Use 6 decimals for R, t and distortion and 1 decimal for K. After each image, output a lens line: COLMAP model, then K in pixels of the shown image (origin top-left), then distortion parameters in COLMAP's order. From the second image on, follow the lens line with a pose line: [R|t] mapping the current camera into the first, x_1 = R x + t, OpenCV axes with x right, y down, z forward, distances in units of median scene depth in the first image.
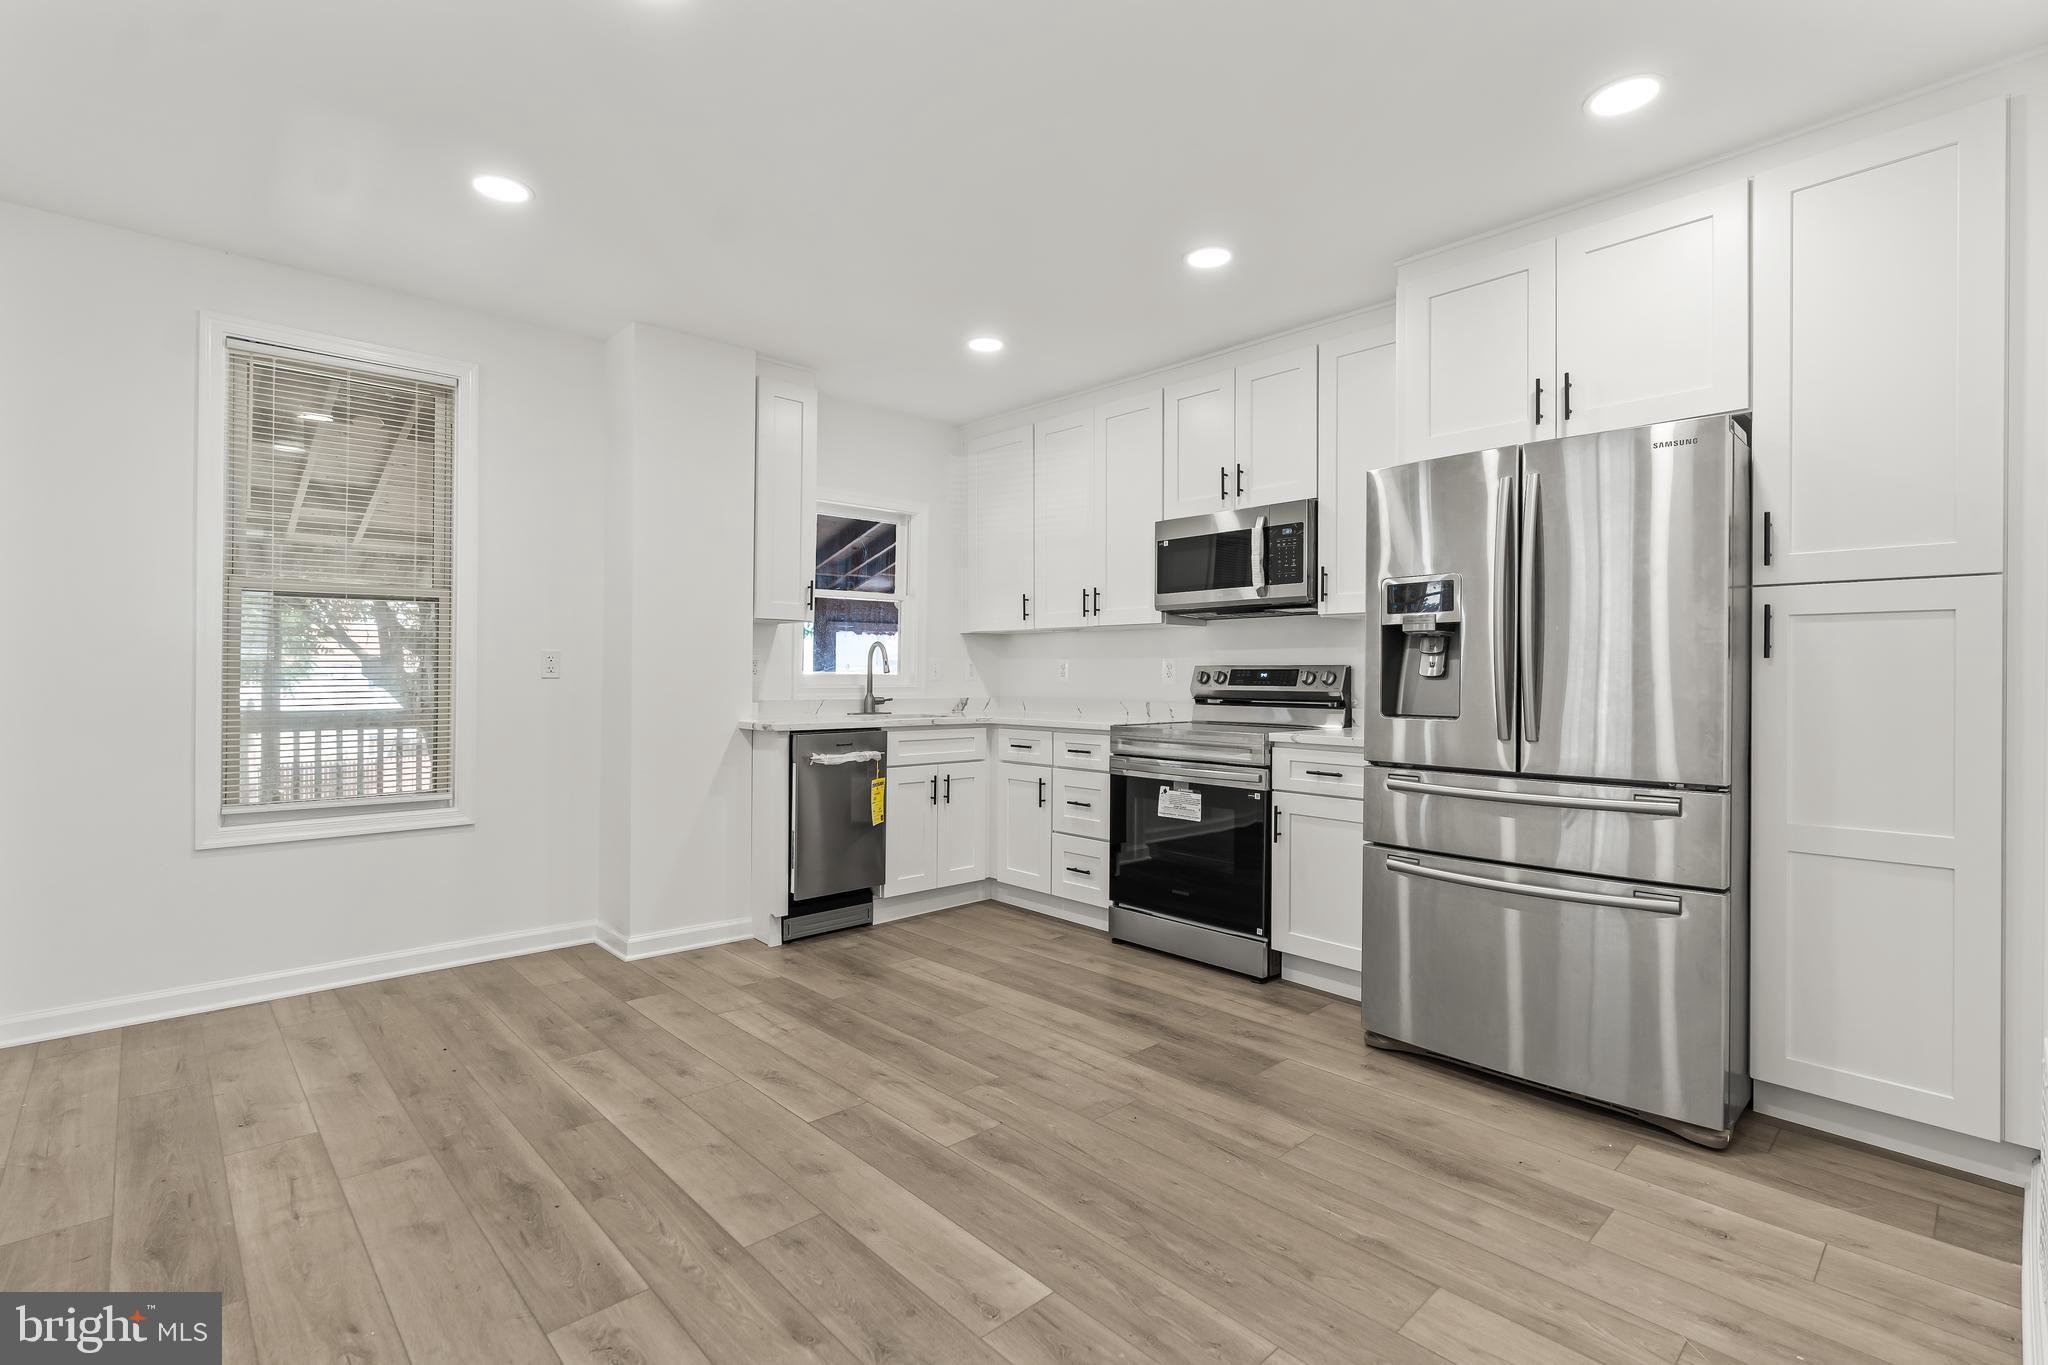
lens RADIAL K [[931.9, 0, 1027.8], [0, 931.9, 676.5], [0, 0, 1]] dist [-0.010562, 0.003862]
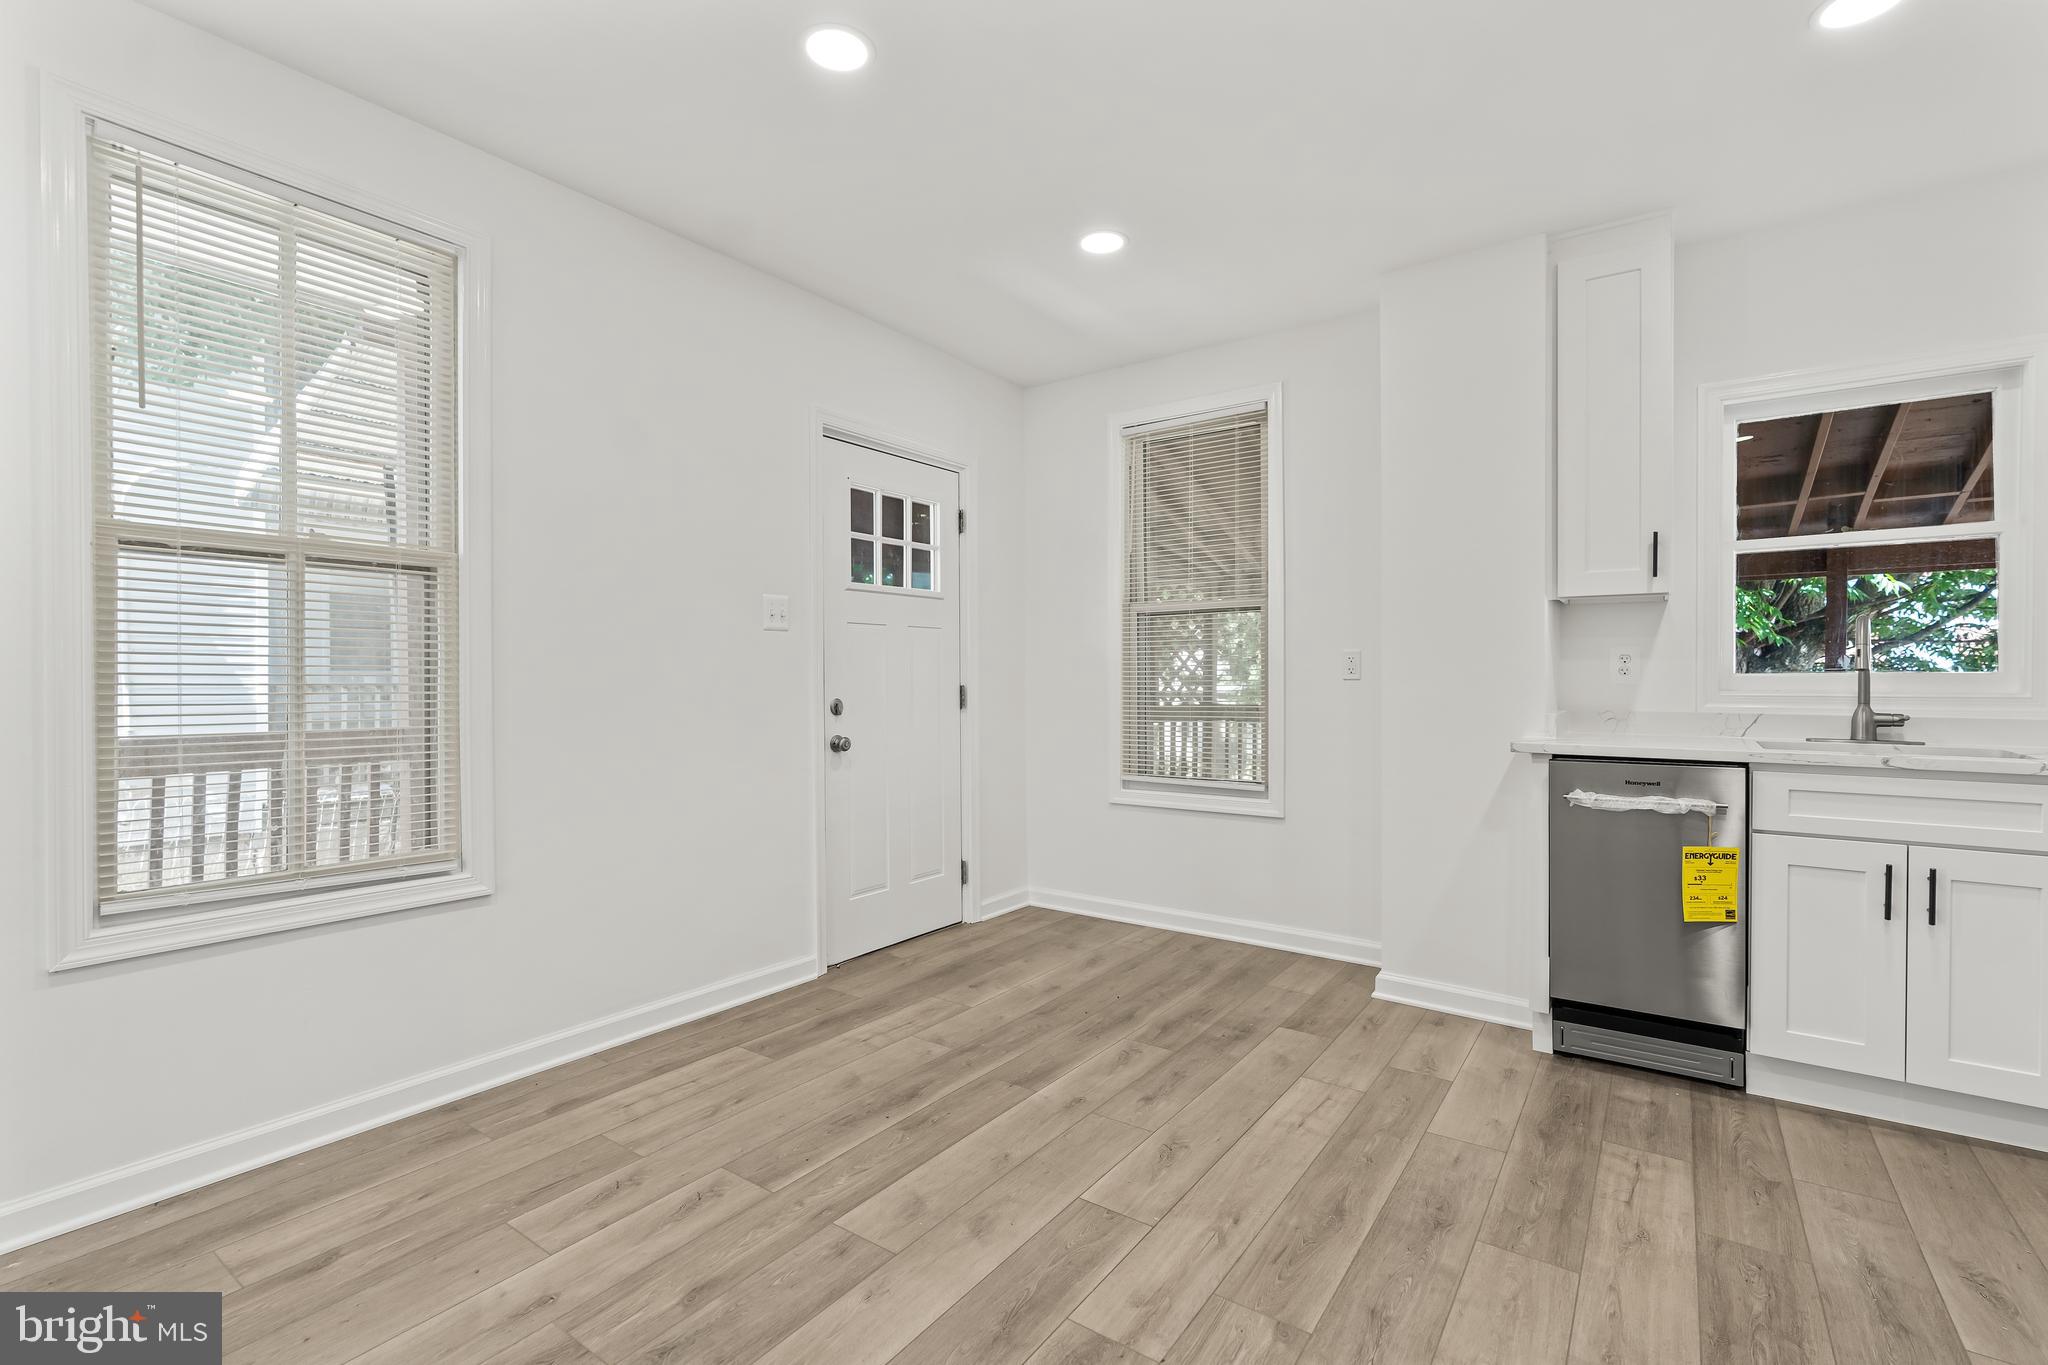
lens RADIAL K [[931.9, 0, 1033.1], [0, 931.9, 683.6], [0, 0, 1]] dist [-0.010562, 0.003862]
pose [[0.197937, 0.002187, -0.980212, 0.397905], [-0.000592, 0.999998, 0.002112, 0.004288], [0.980214, 0.000162, 0.197938, 0.532194]]
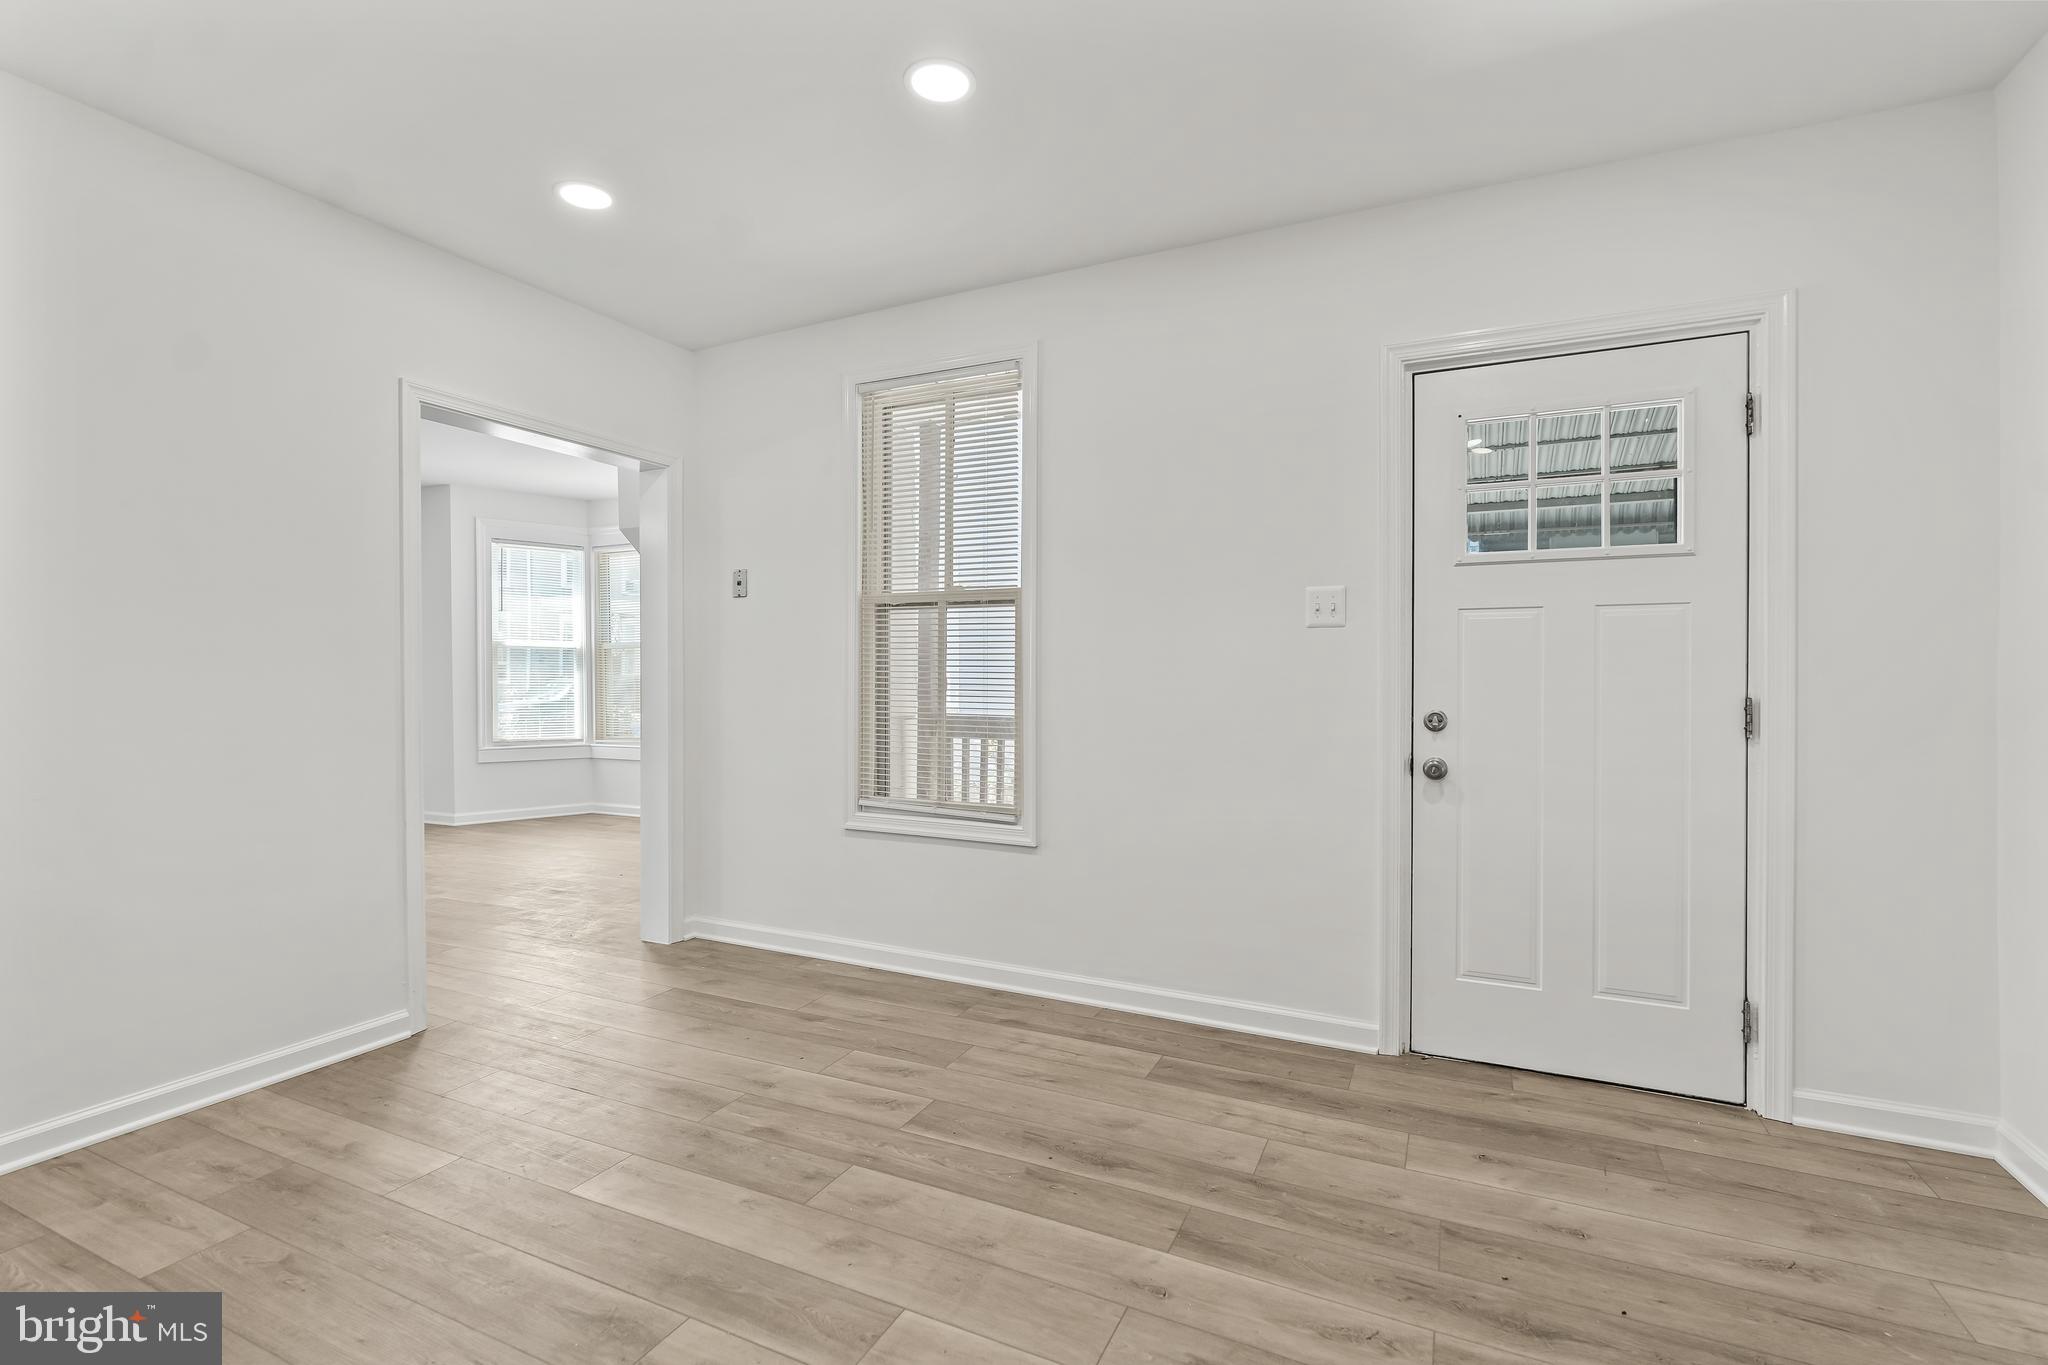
lens RADIAL K [[931.9, 0, 1018.4], [0, 931.9, 686.1], [0, 0, 1]] dist [-0.010562, 0.003862]
pose [[-0.936898, -0.006931, -0.349535, -0.045528], [-0.009625, 0.999936, 0.005973, 0.001945], [0.349471, 0.008960, -0.936904, 1.134736]]
